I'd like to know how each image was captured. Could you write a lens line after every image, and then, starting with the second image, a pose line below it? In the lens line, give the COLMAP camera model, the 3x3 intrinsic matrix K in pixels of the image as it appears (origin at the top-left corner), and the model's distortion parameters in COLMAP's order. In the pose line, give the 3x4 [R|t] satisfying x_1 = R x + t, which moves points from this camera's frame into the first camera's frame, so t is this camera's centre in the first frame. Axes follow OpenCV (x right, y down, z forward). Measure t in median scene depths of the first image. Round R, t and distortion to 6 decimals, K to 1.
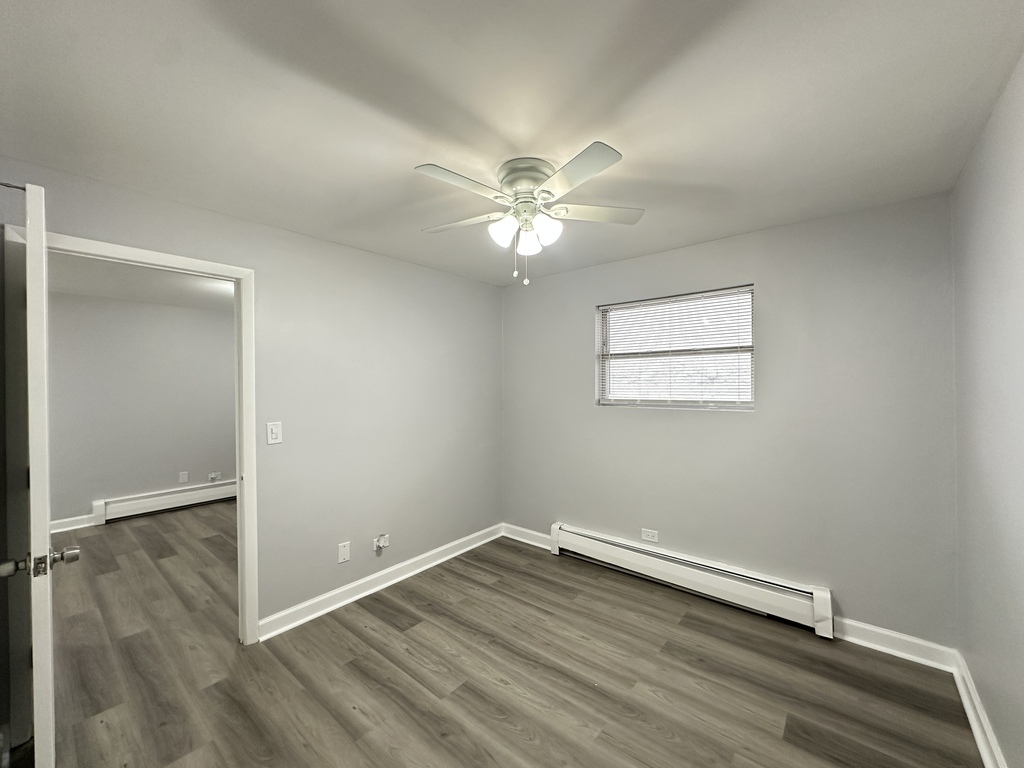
lens RADIAL K [[407.2, 0, 511.7], [0, 407.2, 385.3], [0, 0, 1]] dist [-0.001934, 0.000236]
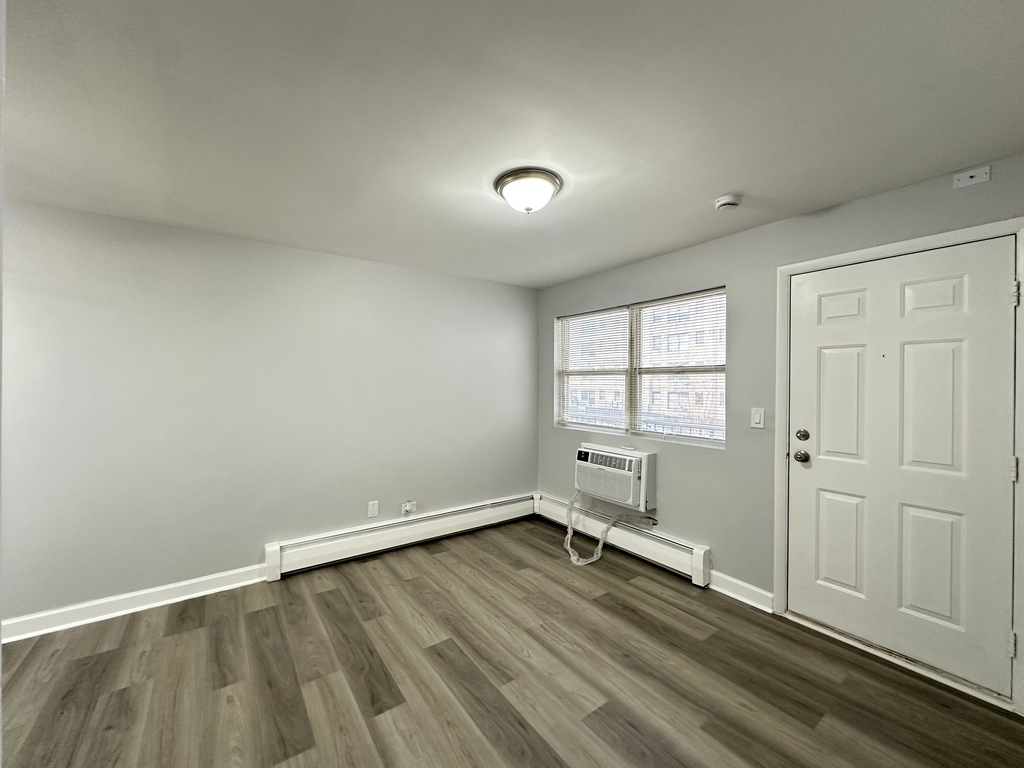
lens RADIAL K [[406.7, 0, 512.0], [0, 406.7, 384.0], [0, 0, 1]] dist [-0.001071, -0.000126]
pose [[0.969040, 0.011459, -0.246636, -0.834783], [-0.011392, 0.999934, 0.001701, 0.021597], [0.246639, 0.001161, 0.969107, 0.791400]]
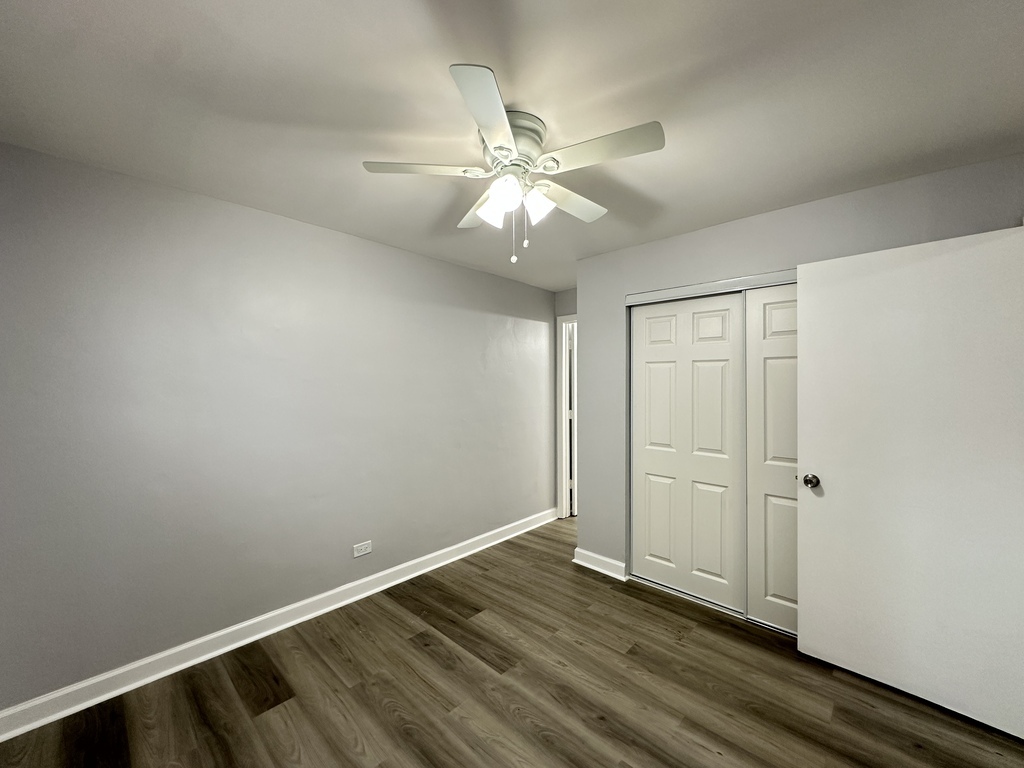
lens RADIAL K [[406.7, 0, 512.0], [0, 406.7, 384.0], [0, 0, 1]] dist [-0.001071, -0.000126]
pose [[-0.997982, 0.011327, 0.062477, -0.009294], [0.011973, 0.999879, 0.009974, 0.001149], [-0.062356, 0.010702, -0.997997, 1.429035]]
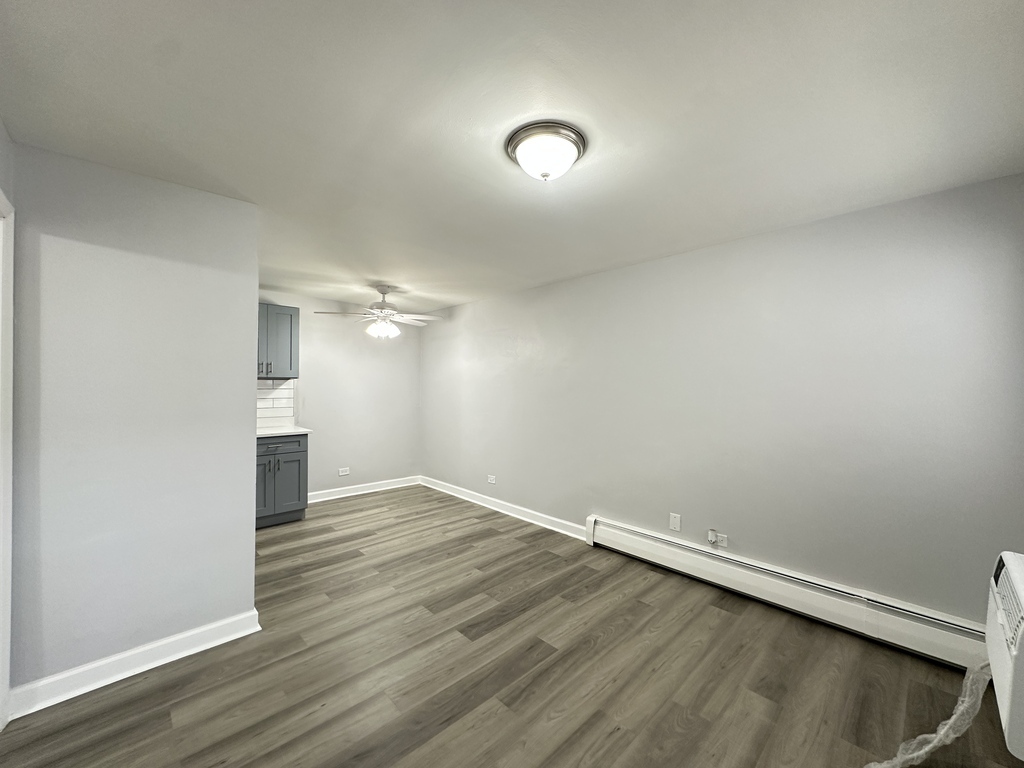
lens RADIAL K [[407.2, 0, 511.7], [0, 407.2, 385.3], [0, 0, 1]] dist [-0.001934, 0.000236]
pose [[-0.114674, 0.006882, -0.993379, -0.295544], [-0.010148, 0.999916, 0.008099, 0.019213], [0.993351, 0.011009, -0.114594, 1.659754]]
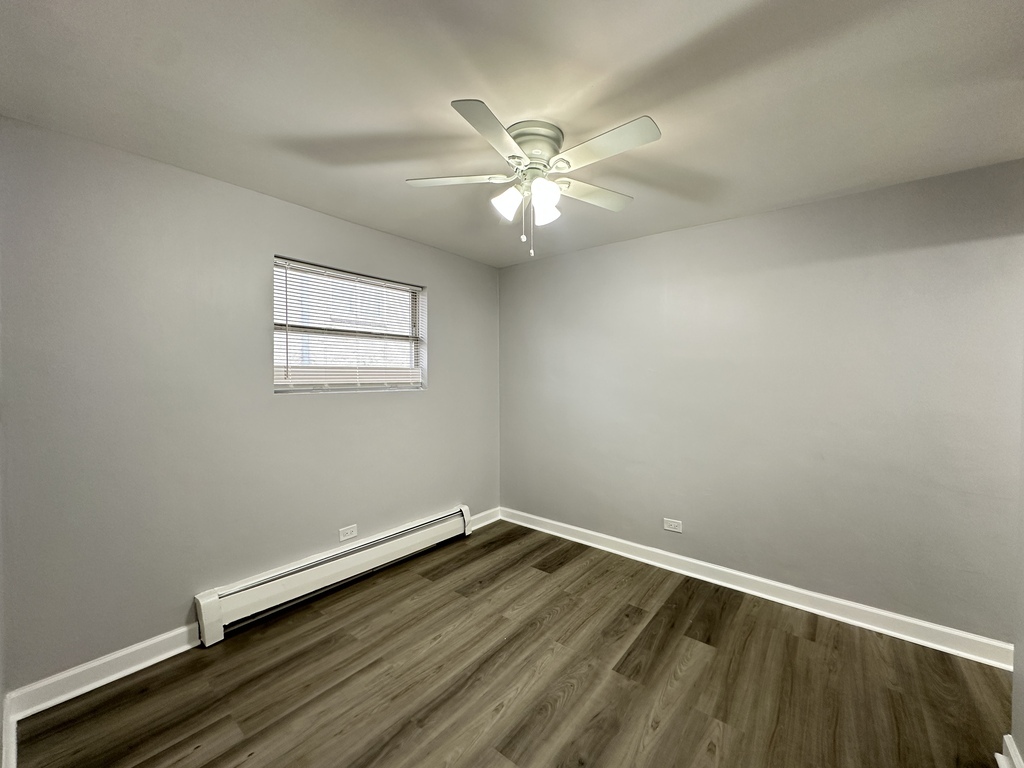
lens RADIAL K [[406.7, 0, 512.0], [0, 406.7, 384.0], [0, 0, 1]] dist [-0.001071, -0.000126]
pose [[-0.013343, -0.012431, 0.999834, -0.713400], [0.001742, 0.999921, 0.012455, 0.033925], [-0.999909, 0.001907, -0.013320, 0.813662]]
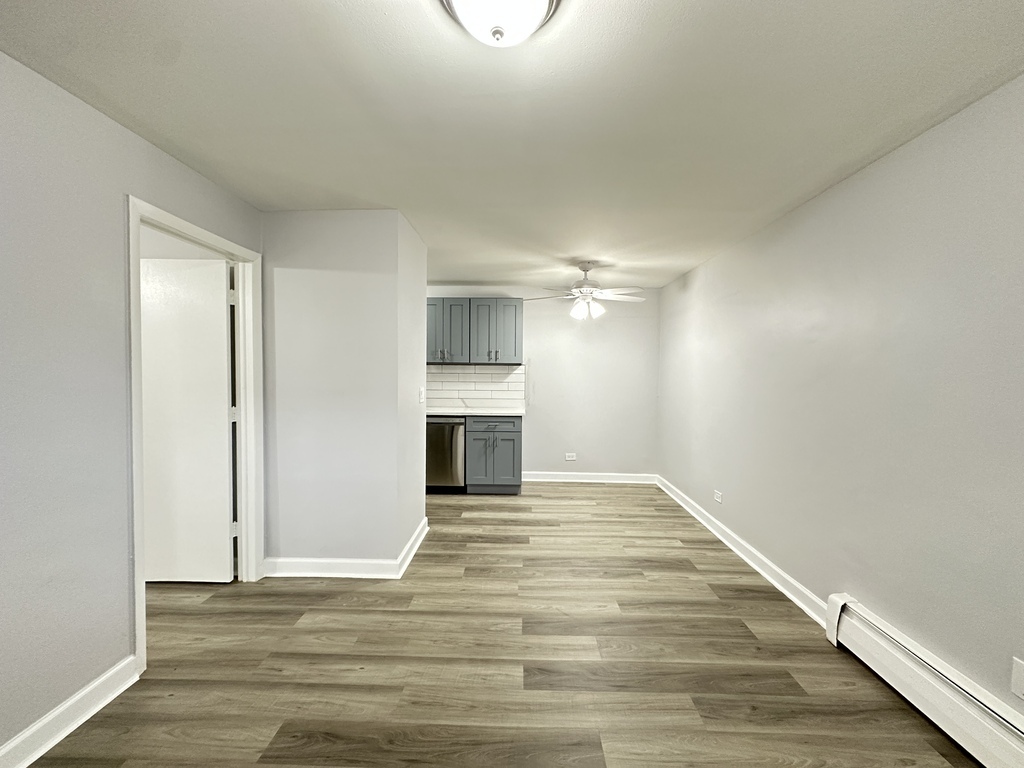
lens RADIAL K [[407.2, 0, 511.7], [0, 407.2, 385.3], [0, 0, 1]] dist [-0.001934, 0.000236]
pose [[-0.784958, 0.023008, -0.619122, -0.740769], [-0.005622, 0.999005, 0.044253, 0.028259], [0.619523, 0.038217, -0.784047, 2.014813]]
